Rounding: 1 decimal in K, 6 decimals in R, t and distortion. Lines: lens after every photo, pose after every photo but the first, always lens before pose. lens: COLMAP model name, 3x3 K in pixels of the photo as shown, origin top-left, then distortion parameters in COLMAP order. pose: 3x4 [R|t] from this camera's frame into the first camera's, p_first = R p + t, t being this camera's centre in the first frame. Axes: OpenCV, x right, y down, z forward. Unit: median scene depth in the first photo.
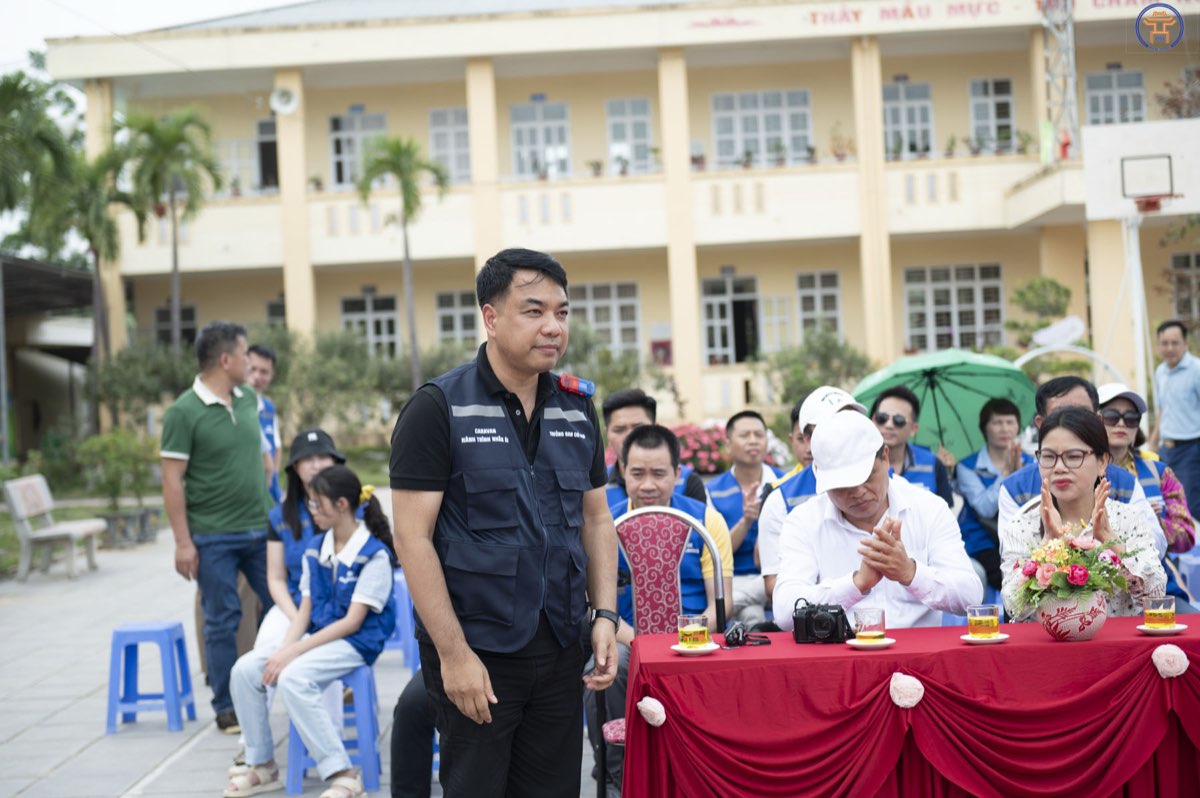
lens RADIAL K [[1907.4, 0, 600.0], [0, 1907.4, 399.0], [0, 0, 1]] dist [-0.008700, 0.174750]
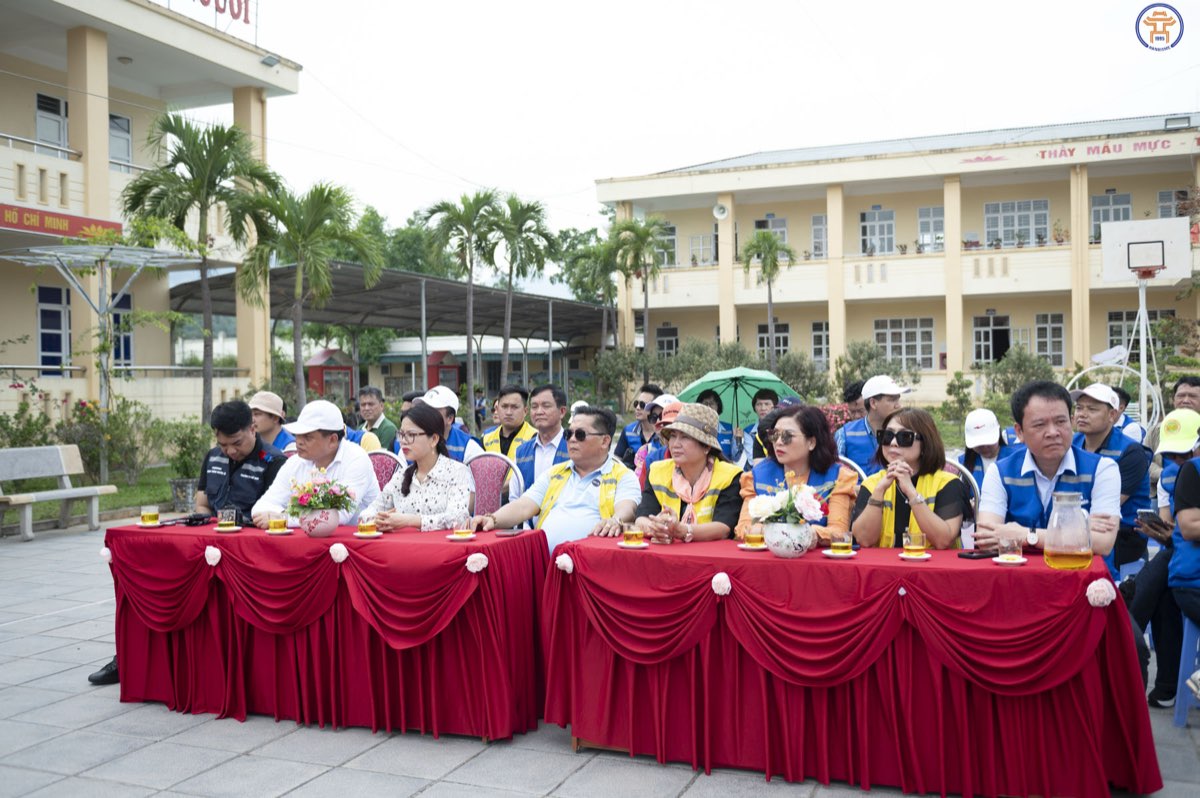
lens RADIAL K [[1121.9, 0, 657.3], [0, 1121.9, 380.0], [0, 0, 1]] dist [0.079532, -0.132567]
pose [[0.946763, 0.034901, -0.320034, 0.114781], [-0.034570, 0.999380, 0.006715, -0.005793], [0.320070, 0.004706, 0.947382, -0.003111]]
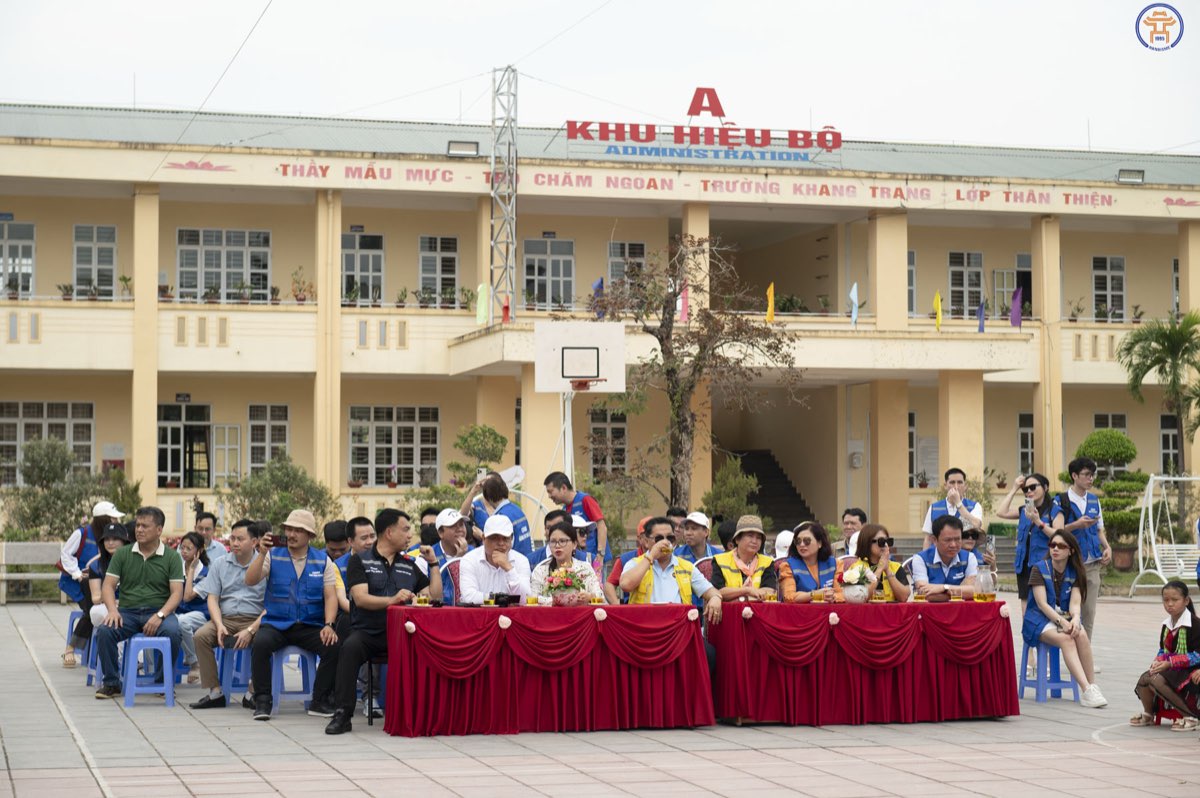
lens RADIAL K [[2335.3, 0, 600.0], [0, 2335.3, 399.0], [0, 0, 1]] dist [-0.037955, -0.068949]
pose [[0.953896, 0.063904, 0.293257, -0.094343], [-0.046591, 0.996754, -0.065655, 0.006924], [-0.296501, 0.048965, 0.953777, -0.296220]]
